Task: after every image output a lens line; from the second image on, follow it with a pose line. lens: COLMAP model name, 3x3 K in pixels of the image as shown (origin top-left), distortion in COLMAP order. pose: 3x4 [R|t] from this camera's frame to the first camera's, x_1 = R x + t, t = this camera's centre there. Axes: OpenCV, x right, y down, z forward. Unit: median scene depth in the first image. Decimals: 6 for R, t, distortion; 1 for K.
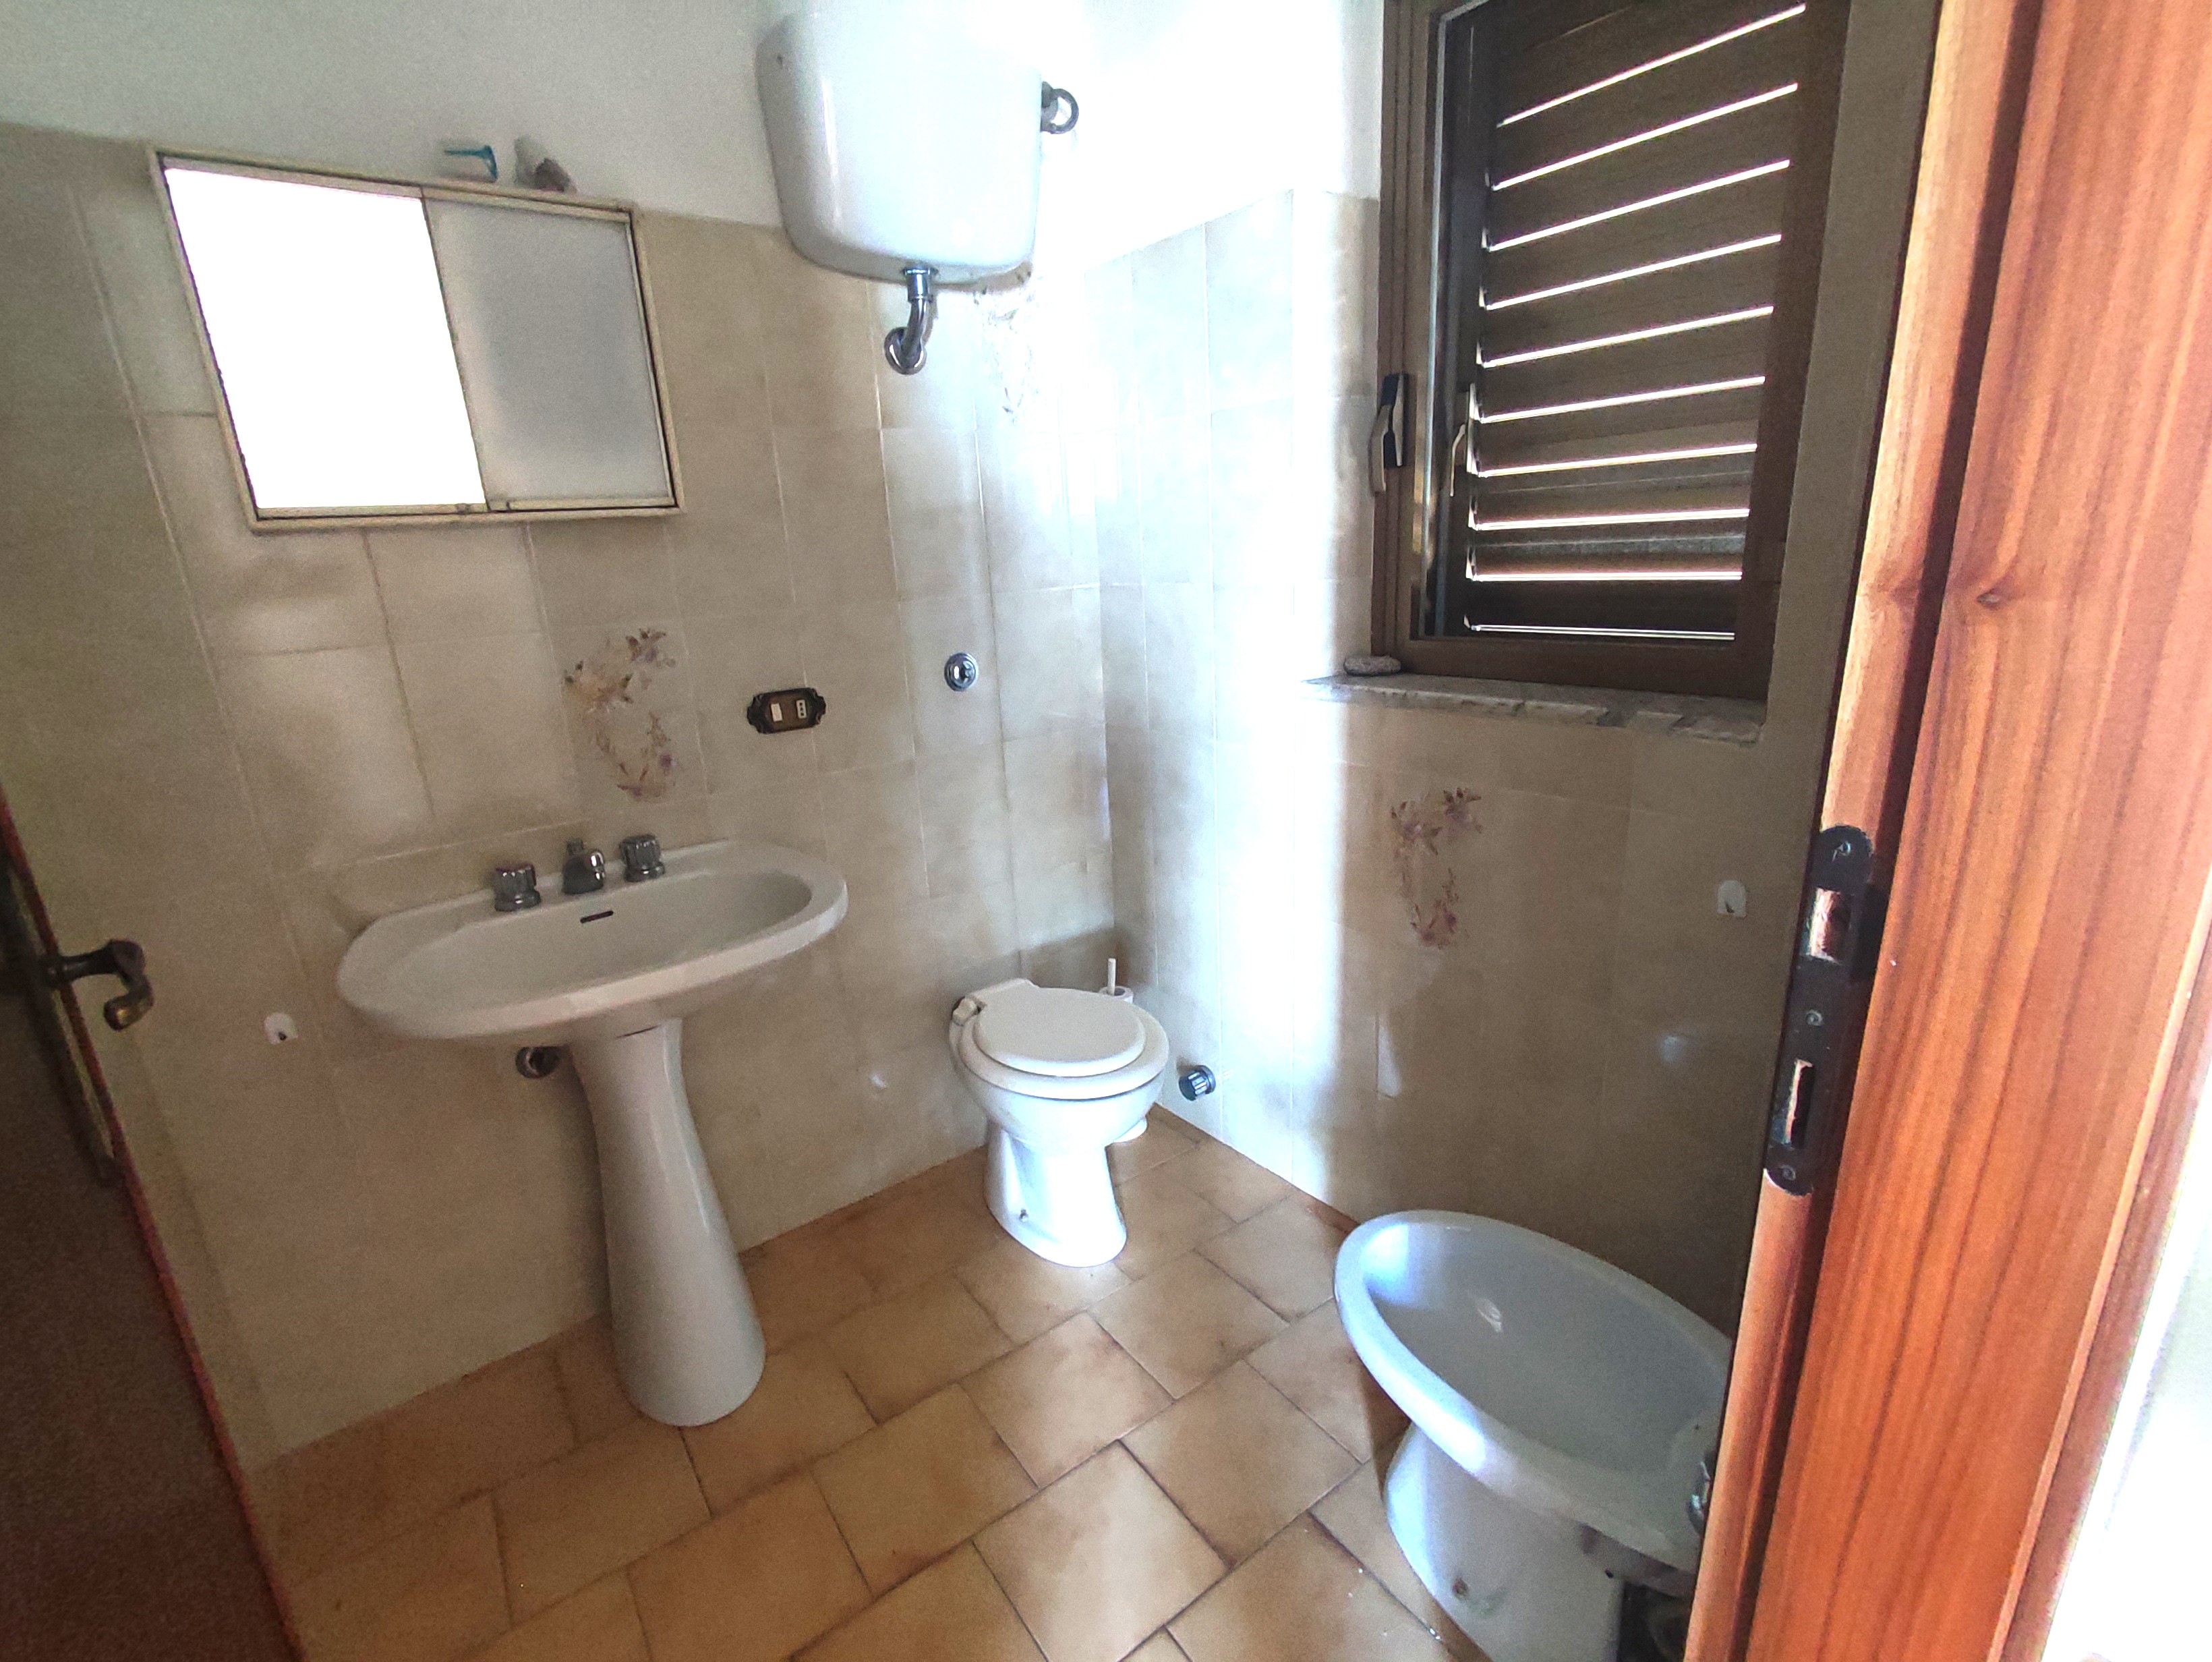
lens RADIAL K [[1011.6, 0, 1092.2], [0, 1011.6, 838.6], [0, 0, 1]] dist [-0.005426, 0.000752]
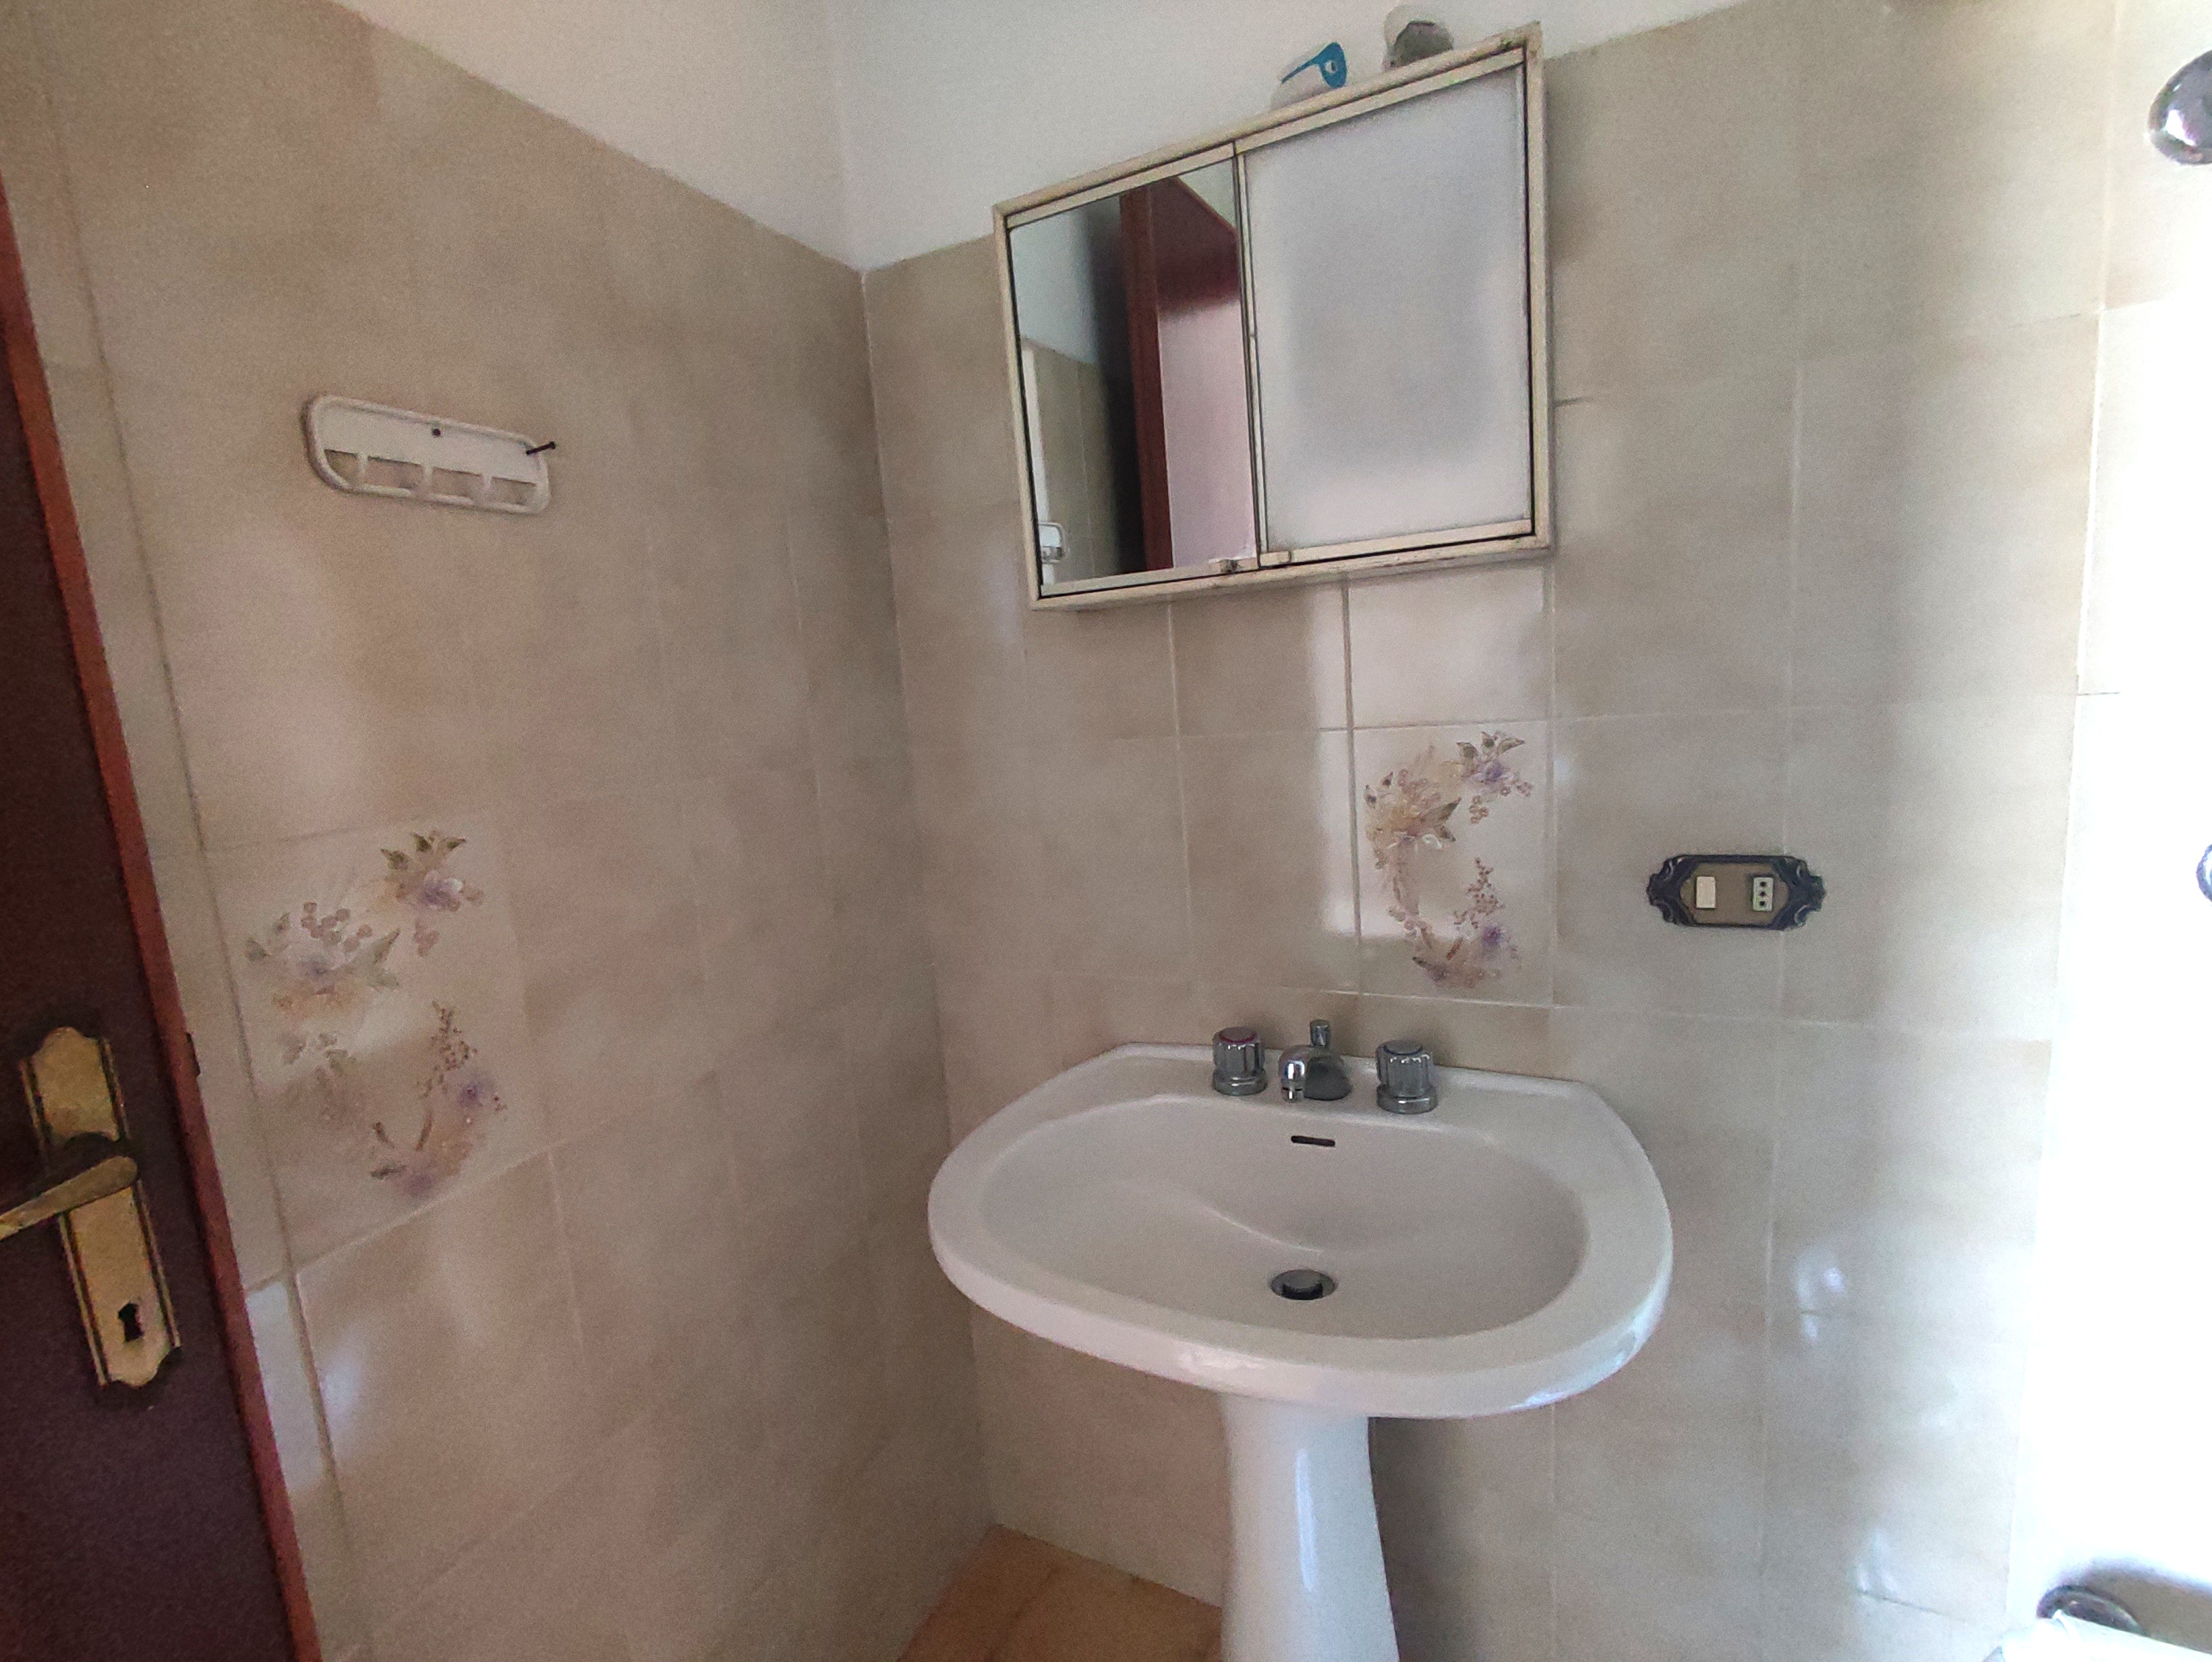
lens RADIAL K [[1011.6, 0, 1092.2], [0, 1011.6, 838.6], [0, 0, 1]] dist [-0.005426, 0.000752]
pose [[0.443255, 0.152612, -0.883309, 0.018241], [-0.200221, 0.977361, 0.068389, -0.136688], [0.873748, 0.146543, 0.463777, 0.501232]]
